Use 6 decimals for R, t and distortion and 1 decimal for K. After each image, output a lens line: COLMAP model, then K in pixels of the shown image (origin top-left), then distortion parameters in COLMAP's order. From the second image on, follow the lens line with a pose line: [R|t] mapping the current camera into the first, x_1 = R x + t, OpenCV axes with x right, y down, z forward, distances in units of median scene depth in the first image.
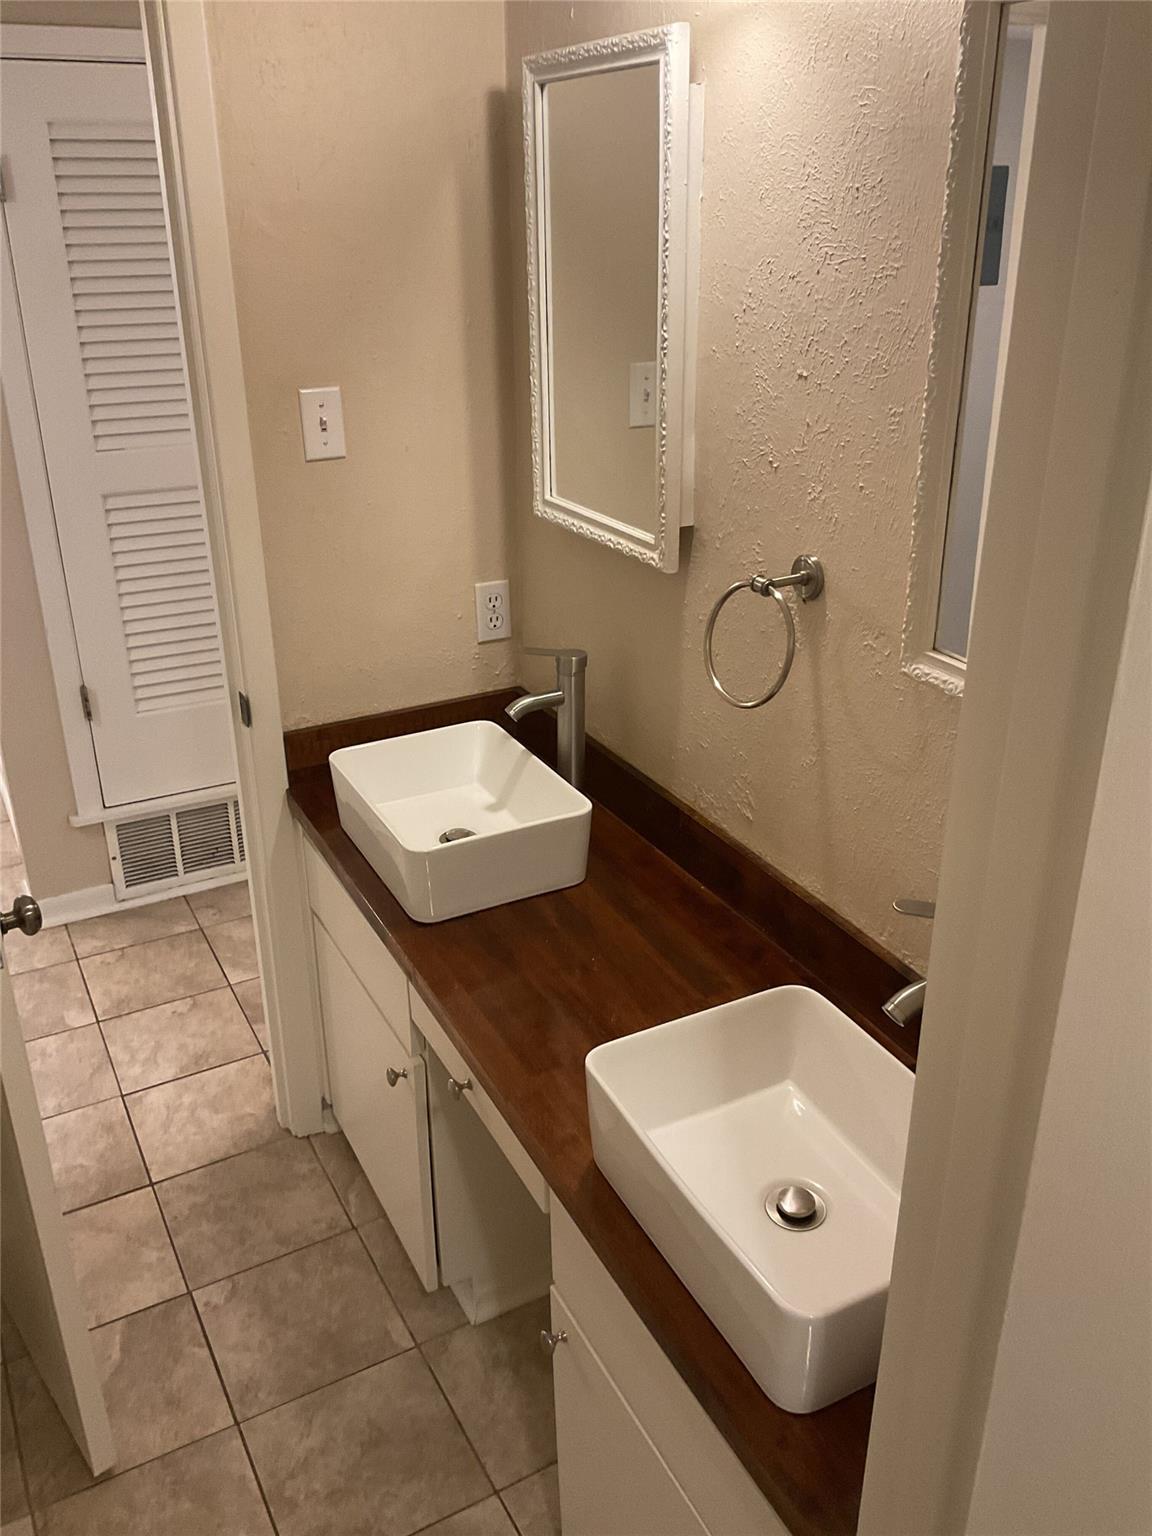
lens RADIAL K [[1273.5, 0, 576.0], [0, 1273.5, 768.0], [0, 0, 1]] dist [0.104304, -0.235493]
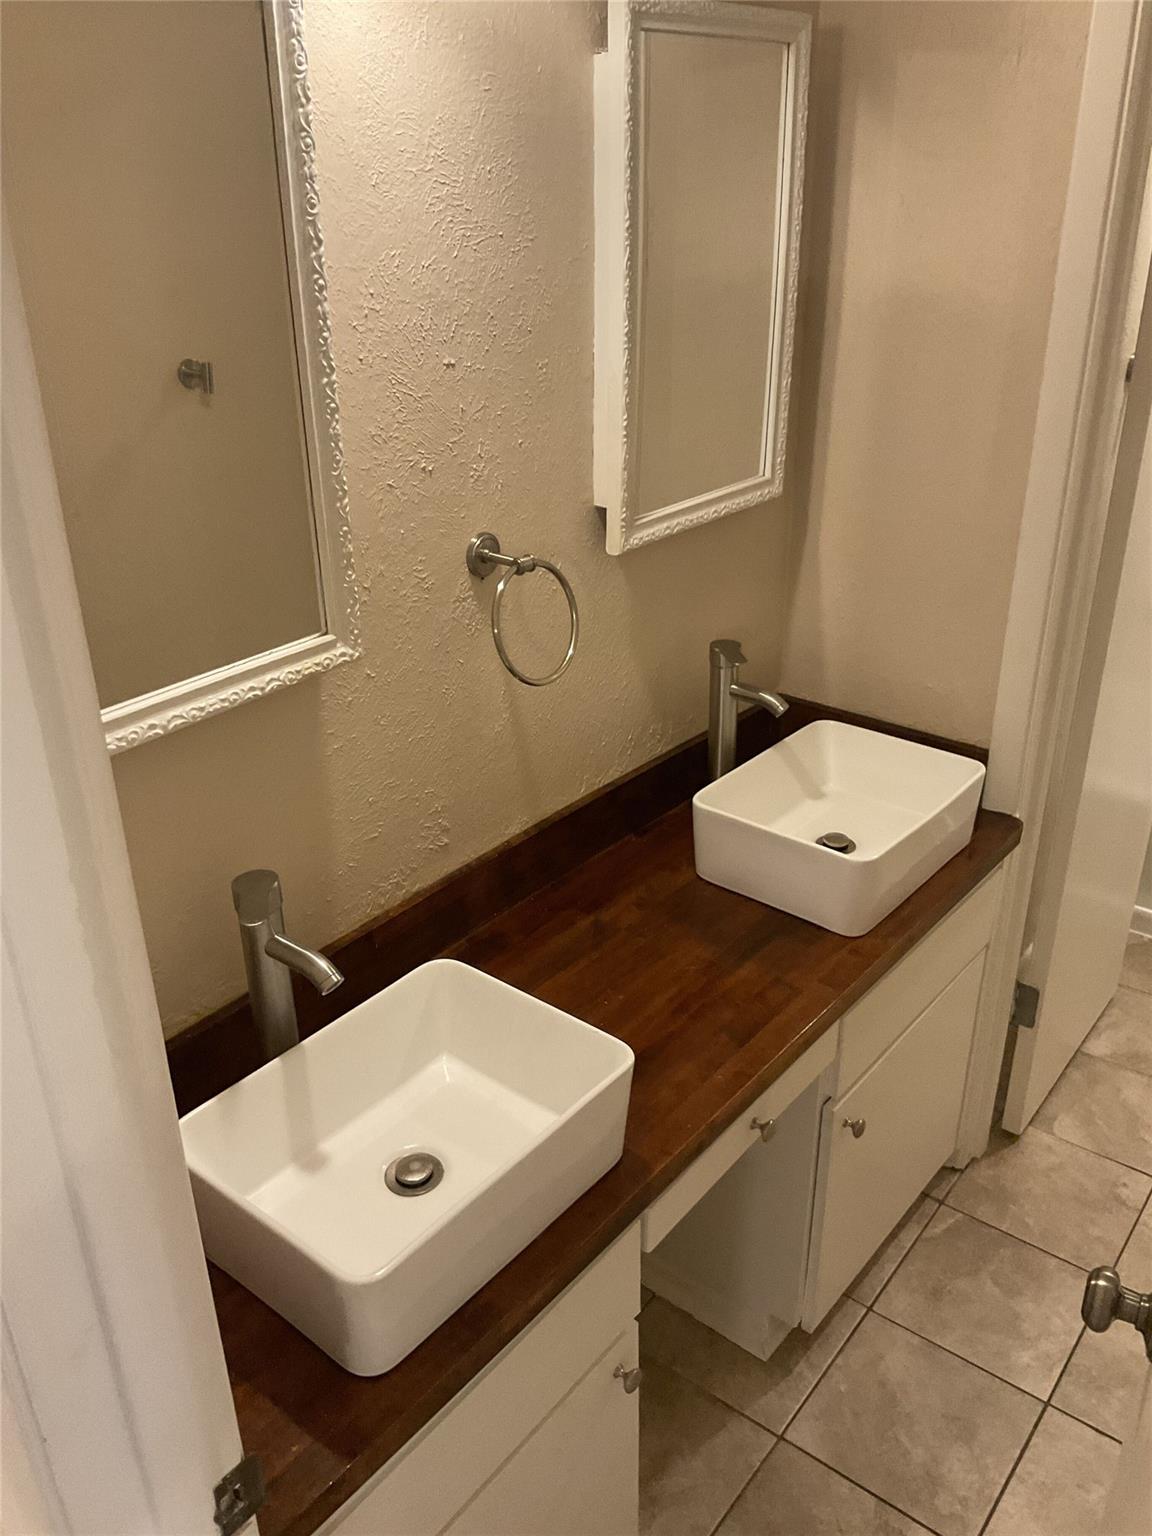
lens RADIAL K [[1273.5, 0, 576.0], [0, 1273.5, 768.0], [0, 0, 1]] dist [0.104304, -0.235493]
pose [[-0.408504, -0.387113, 0.826601, -0.754482], [0.383517, 0.748993, 0.540300, -0.542218], [-0.828275, 0.537730, -0.157502, 1.187758]]
